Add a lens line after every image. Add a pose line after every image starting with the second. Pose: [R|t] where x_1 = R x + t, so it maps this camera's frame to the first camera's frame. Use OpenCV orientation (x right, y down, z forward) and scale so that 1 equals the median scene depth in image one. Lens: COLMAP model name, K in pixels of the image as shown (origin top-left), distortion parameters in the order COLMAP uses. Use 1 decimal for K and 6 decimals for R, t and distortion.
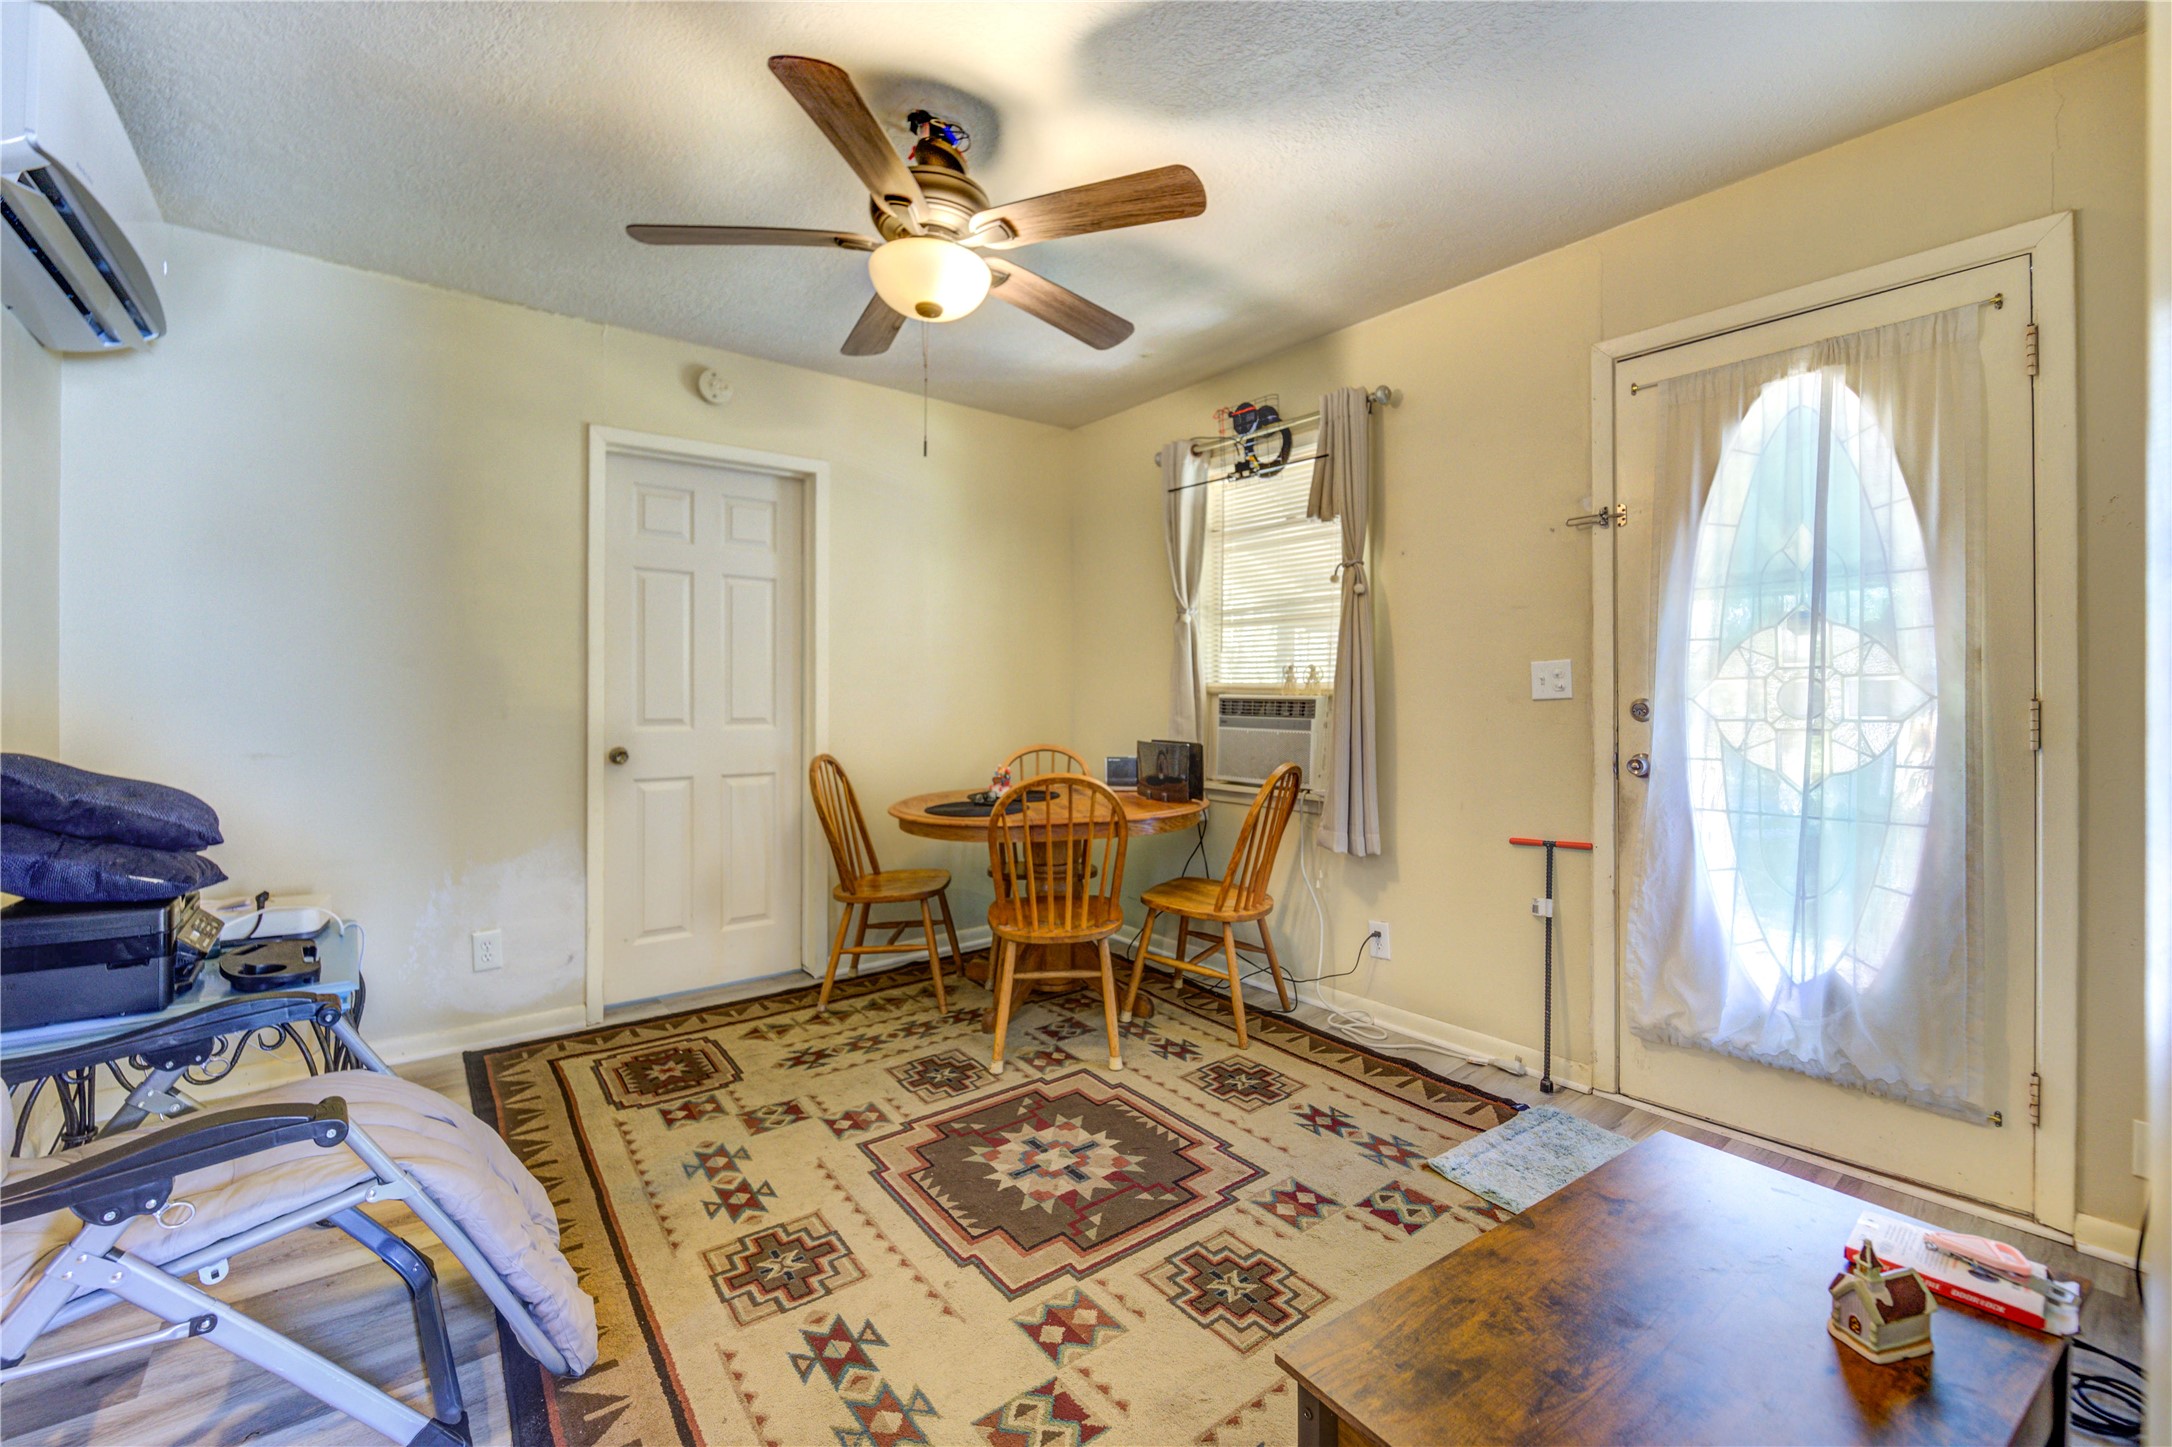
lens RADIAL K [[914.6, 0, 1095.5], [0, 914.6, 703.3], [0, 0, 1]] dist [-0.002528, -0.000692]
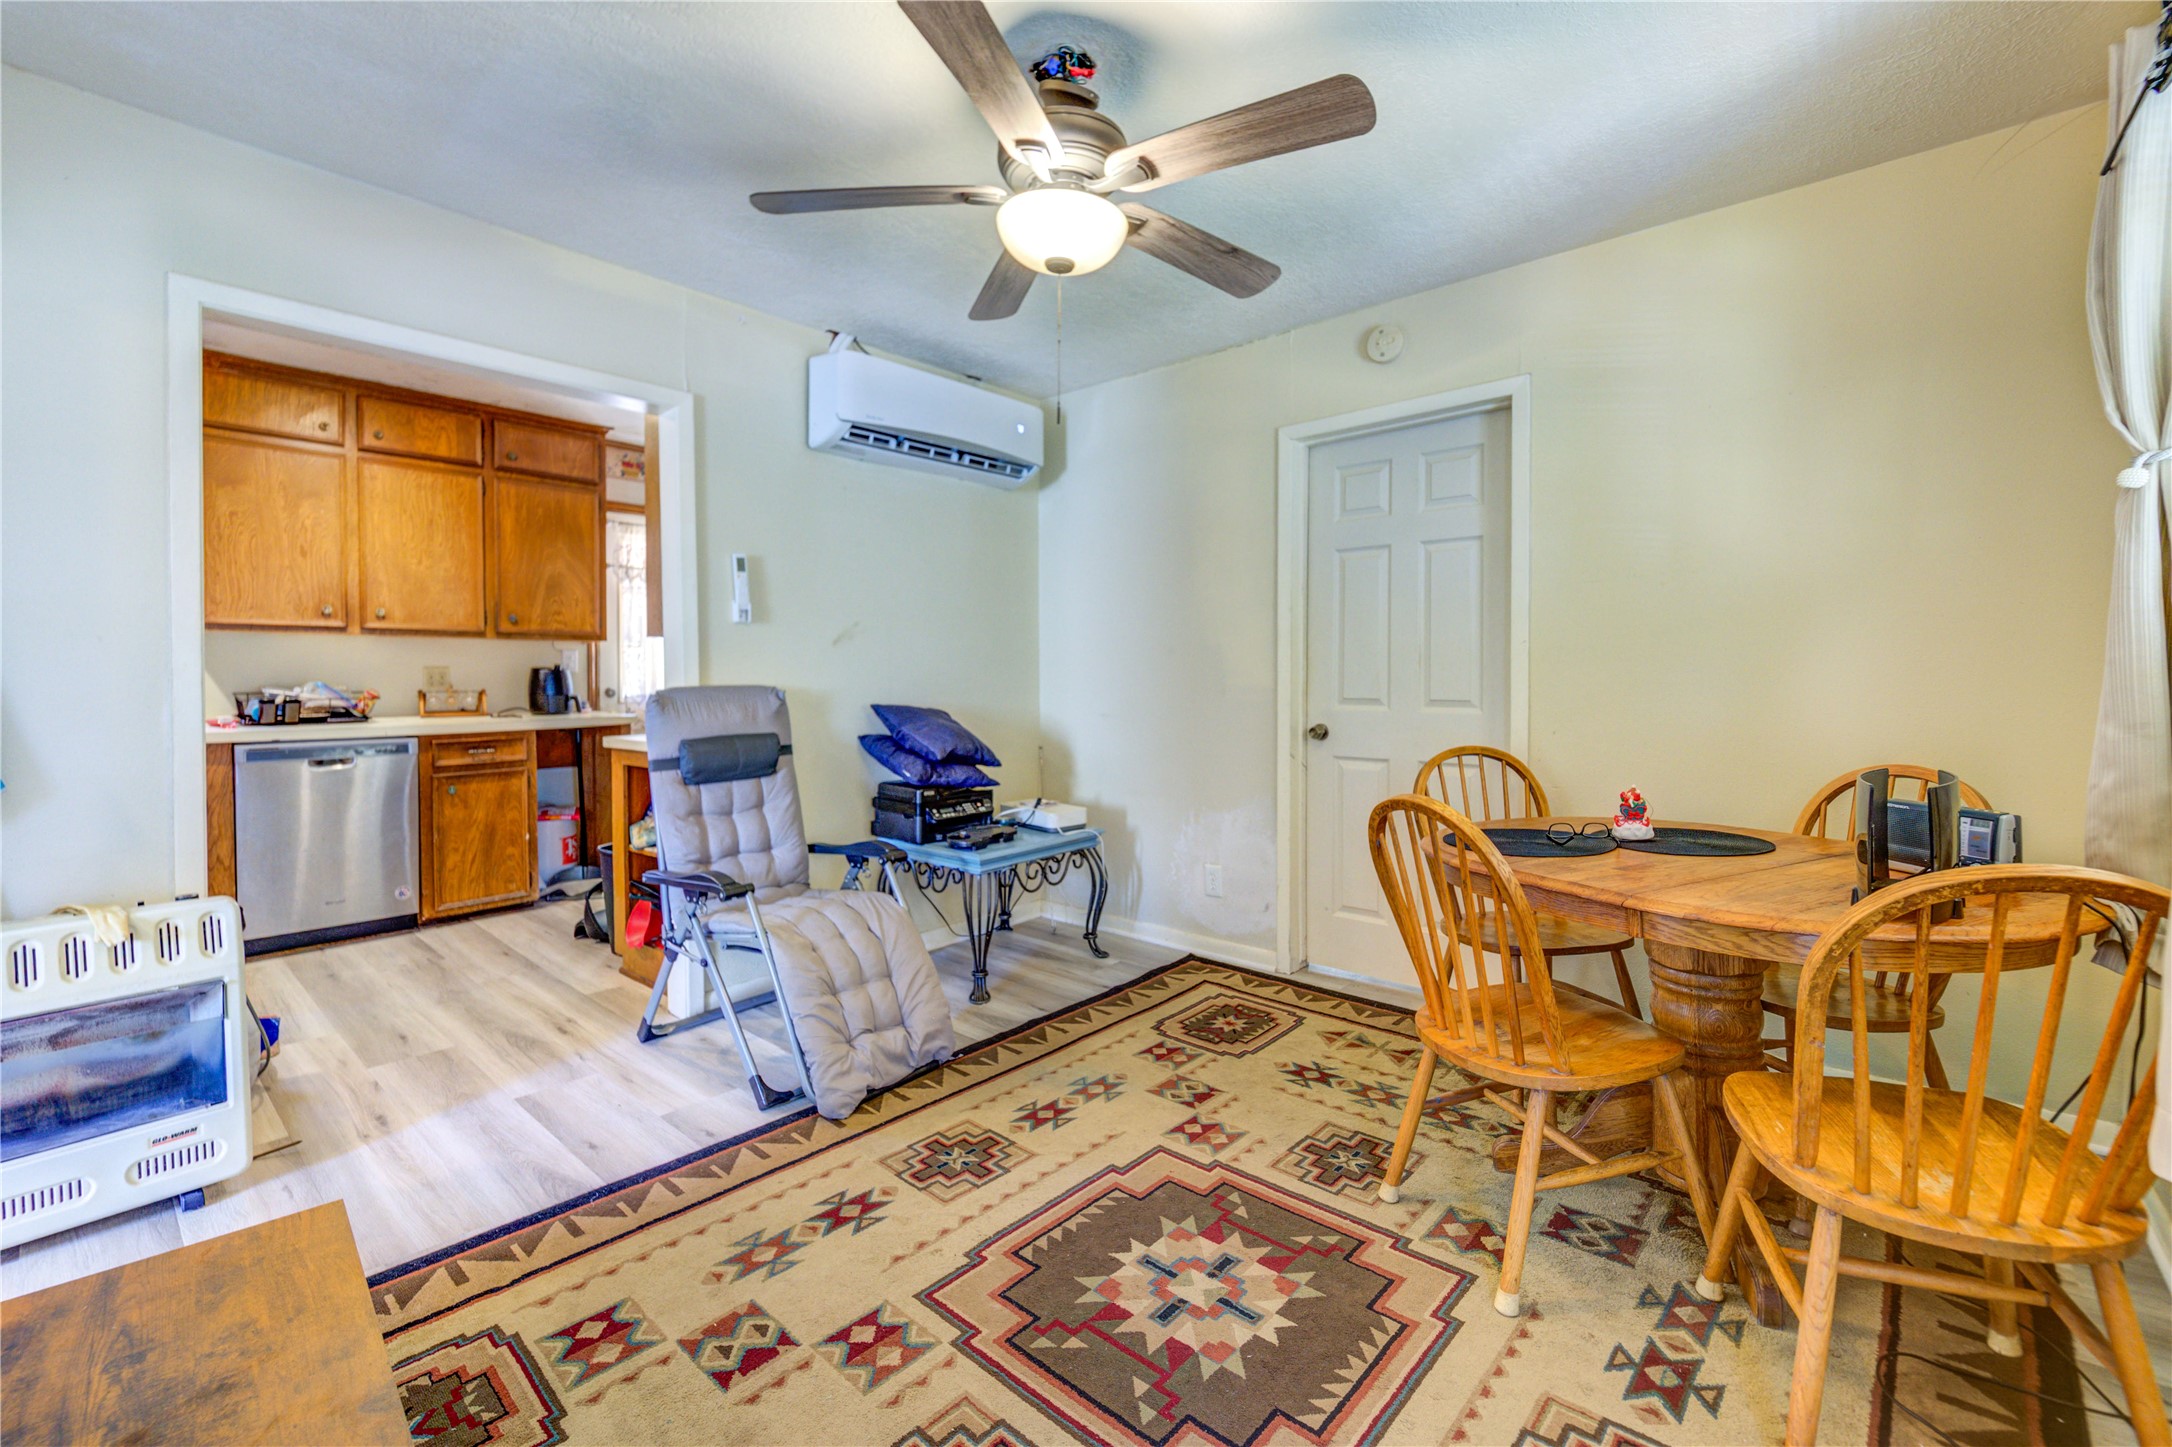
lens RADIAL K [[922.6, 0, 1062.2], [0, 922.6, 697.5], [0, 0, 1]] dist [-0.004494, -0.000316]
pose [[0.147070, 0.023169, -0.988855, 0.610825], [-0.001913, 0.999730, 0.023139, -0.007969], [0.989124, -0.001512, 0.147075, 0.693503]]
